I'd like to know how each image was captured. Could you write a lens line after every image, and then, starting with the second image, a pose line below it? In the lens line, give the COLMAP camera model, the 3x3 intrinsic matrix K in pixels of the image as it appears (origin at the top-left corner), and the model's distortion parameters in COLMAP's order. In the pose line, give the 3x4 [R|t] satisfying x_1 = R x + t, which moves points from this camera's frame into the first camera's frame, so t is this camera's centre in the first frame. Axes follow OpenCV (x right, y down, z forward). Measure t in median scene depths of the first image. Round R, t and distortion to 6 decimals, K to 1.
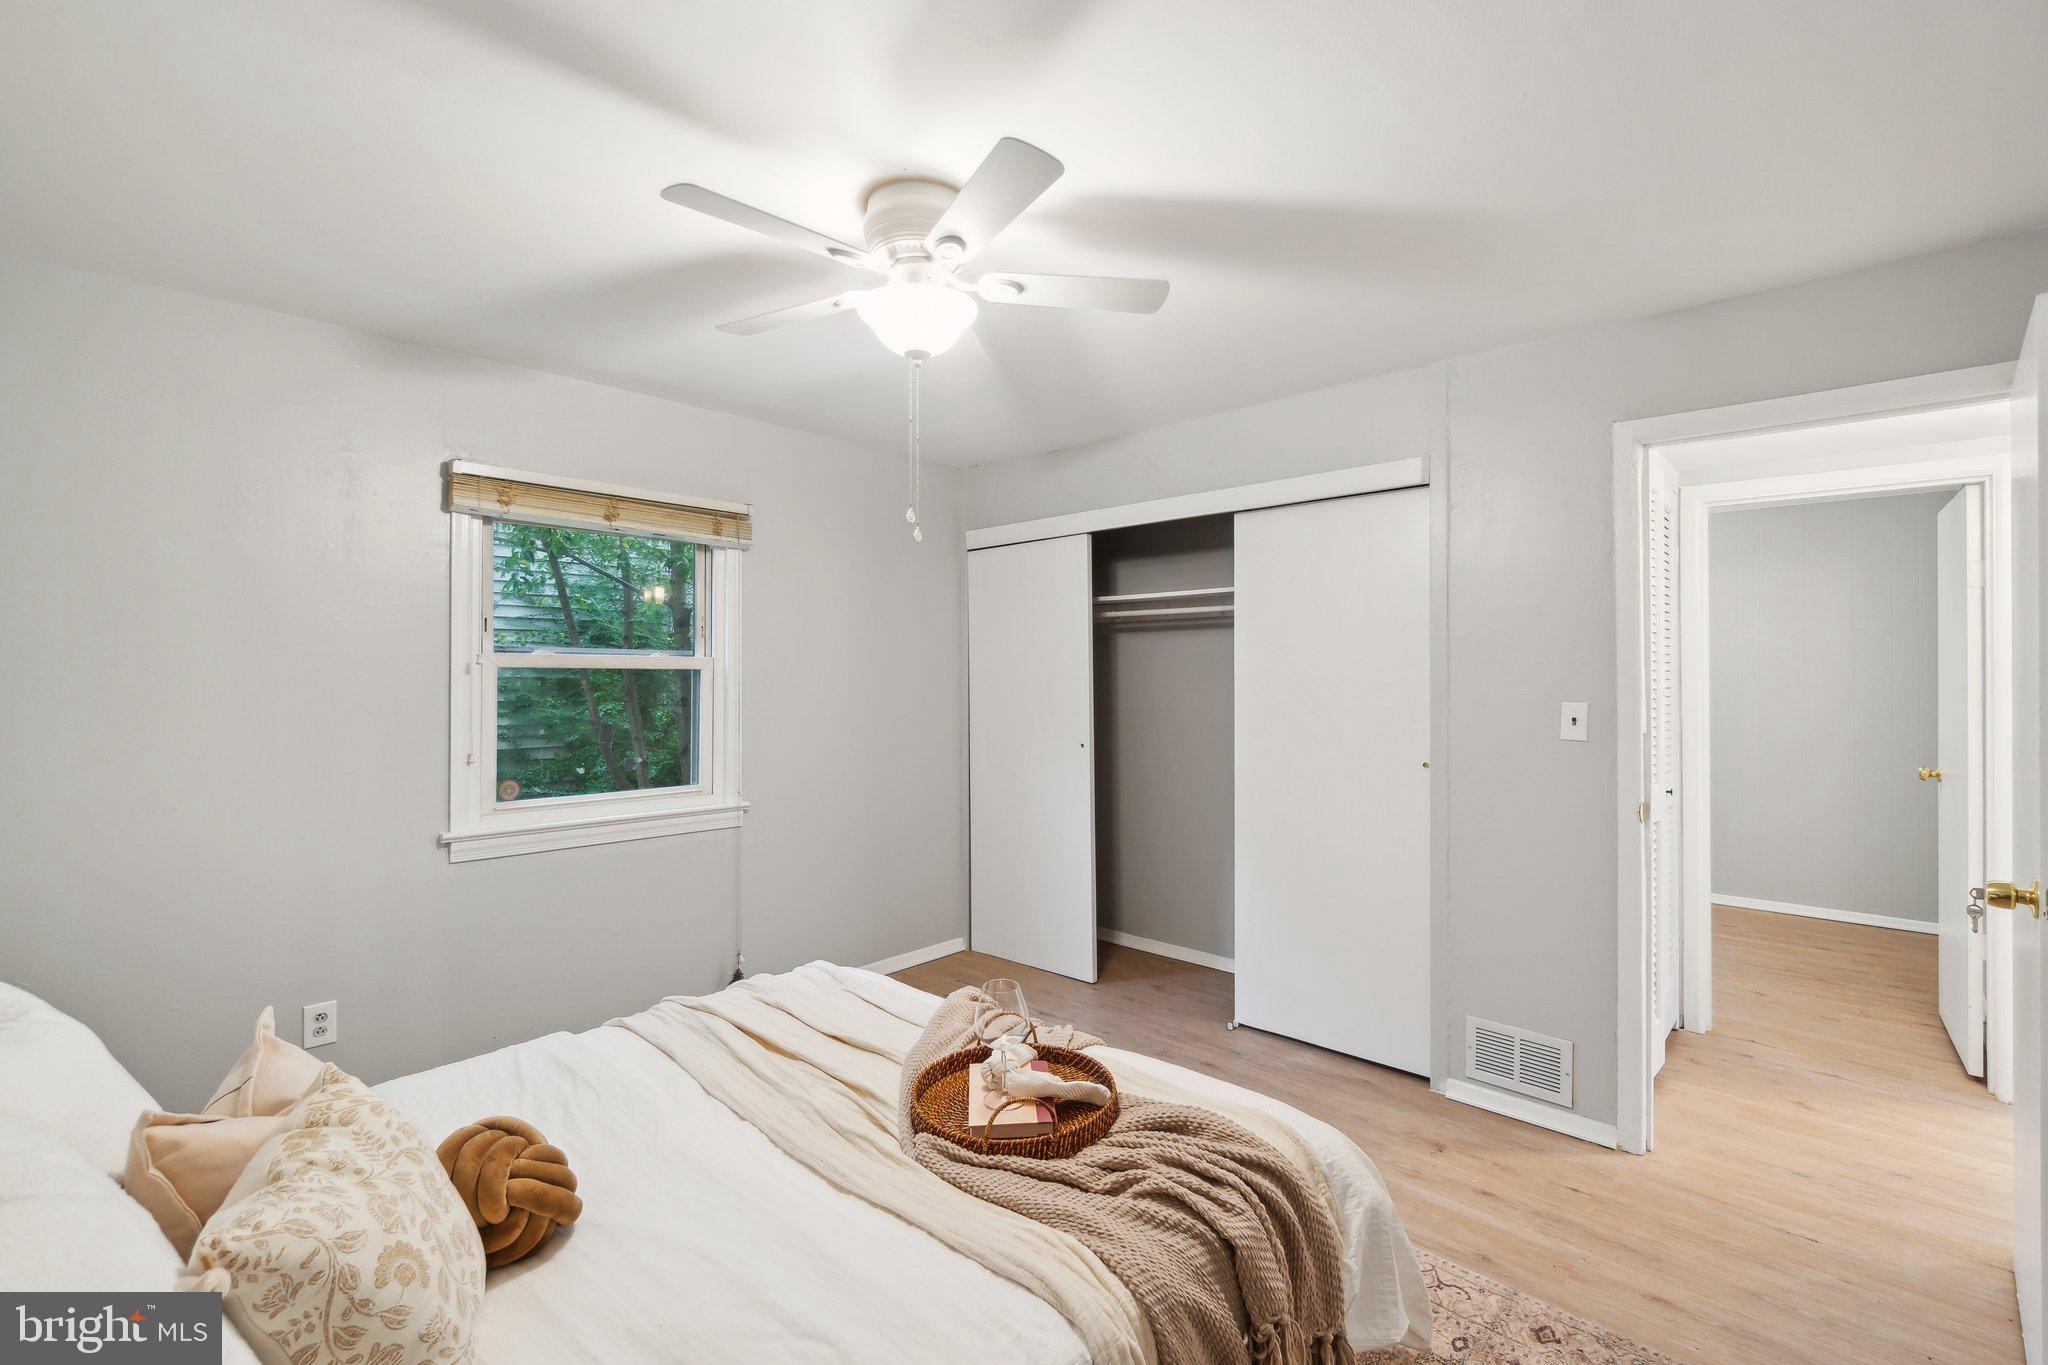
lens RADIAL K [[895.2, 0, 1011.3], [0, 895.2, 674.6], [0, 0, 1]] dist [0.001972, 0.000276]
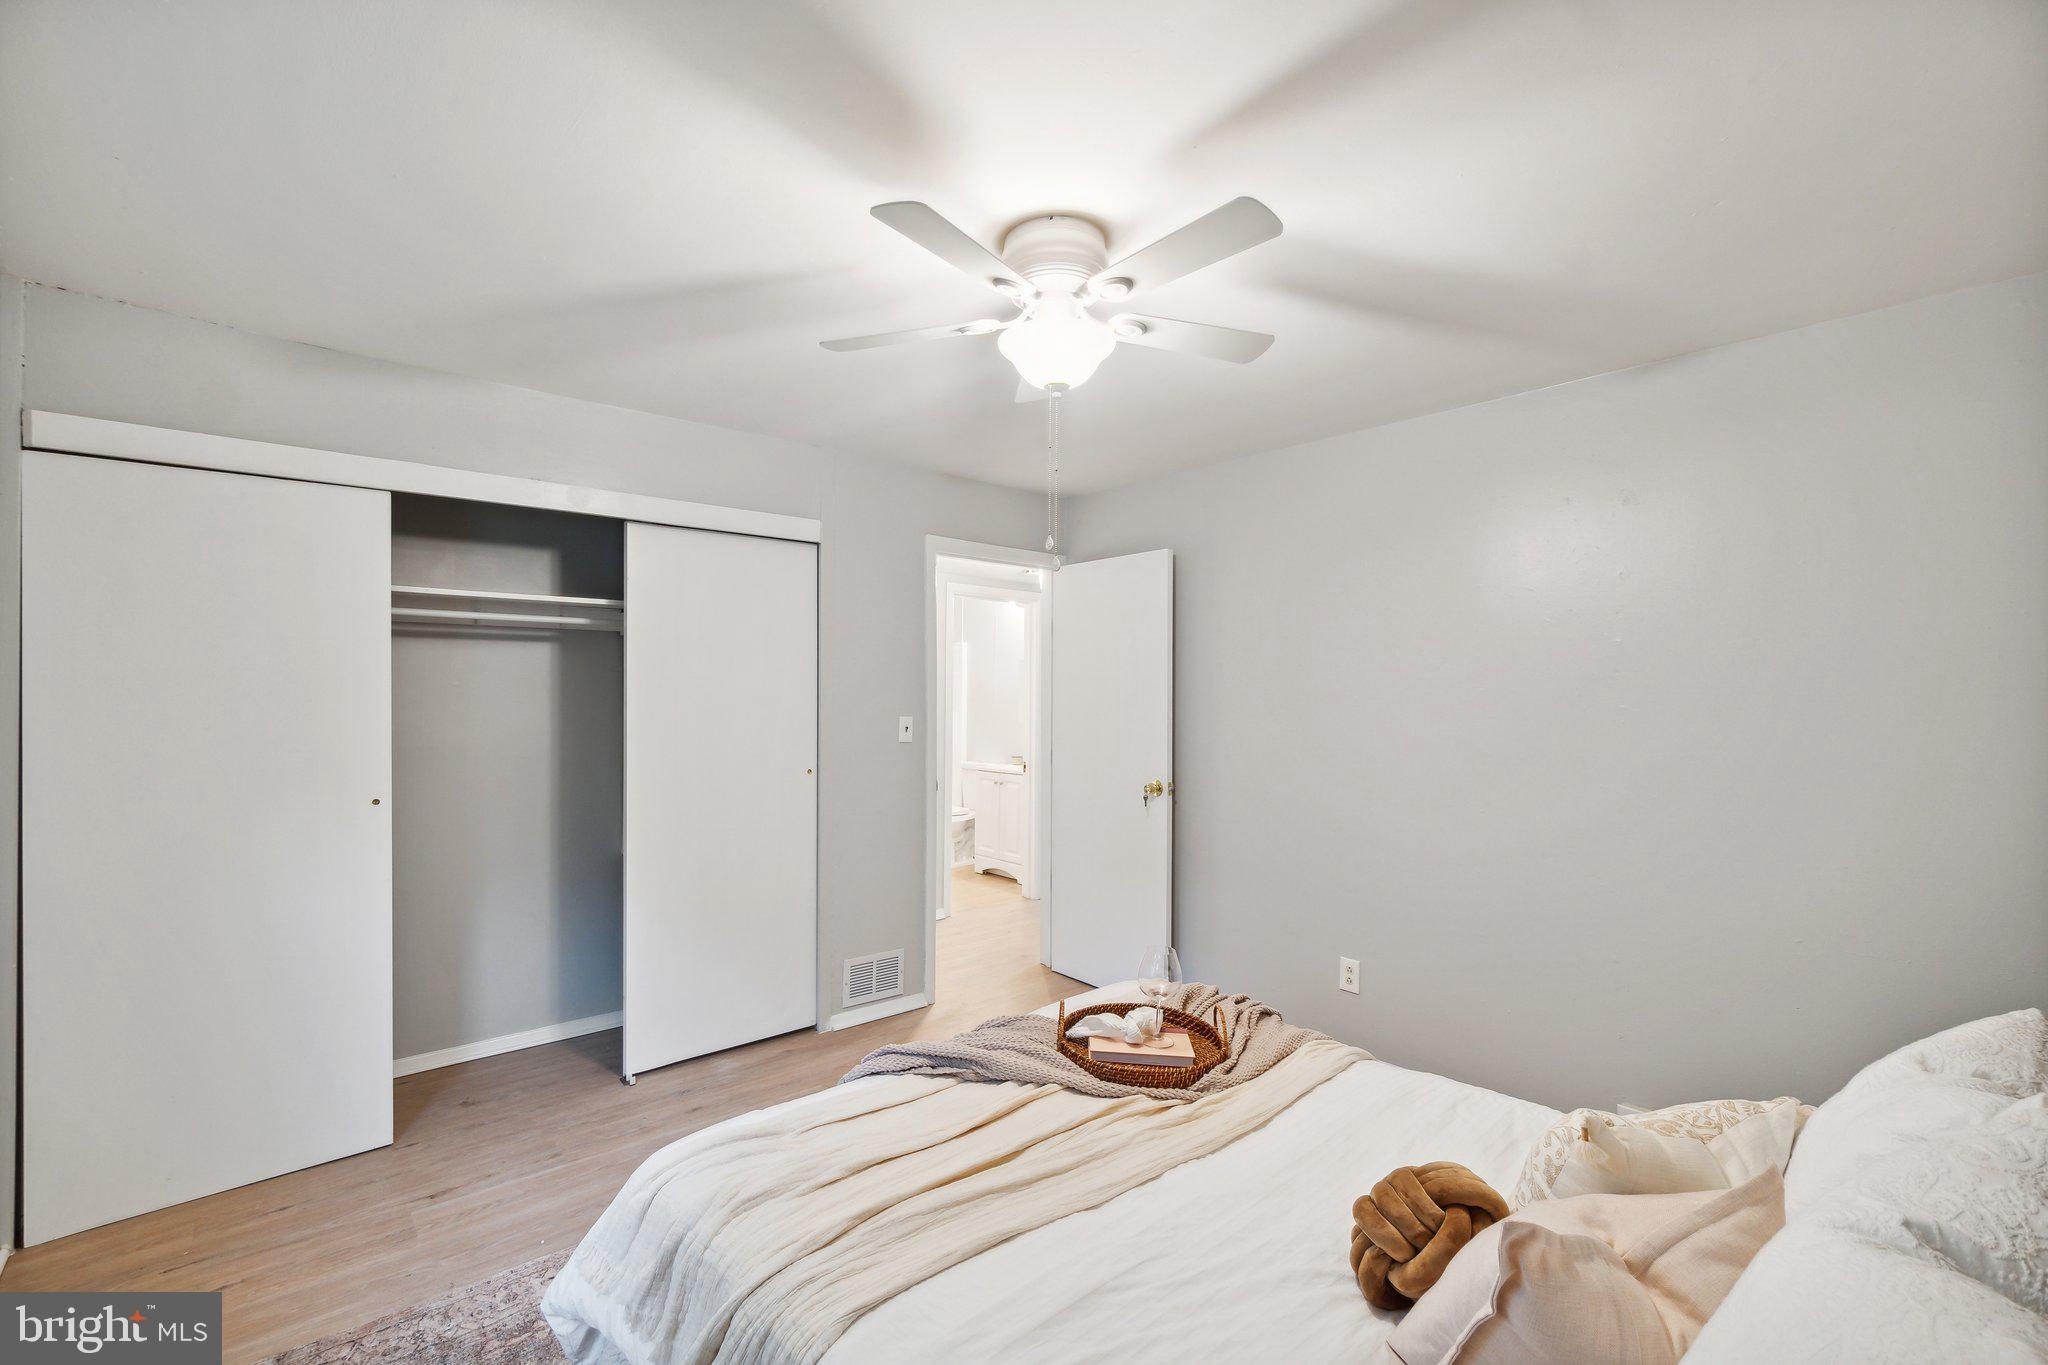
lens RADIAL K [[864.3, 0, 1027.7], [0, 864.3, 697.3], [0, 0, 1]] dist [-0.000710, 0.000027]
pose [[0.114171, -0.004209, 0.993452, -0.726153], [-0.004372, 0.999979, 0.004739, -0.007548], [-0.993452, -0.004884, 0.114150, 0.616910]]
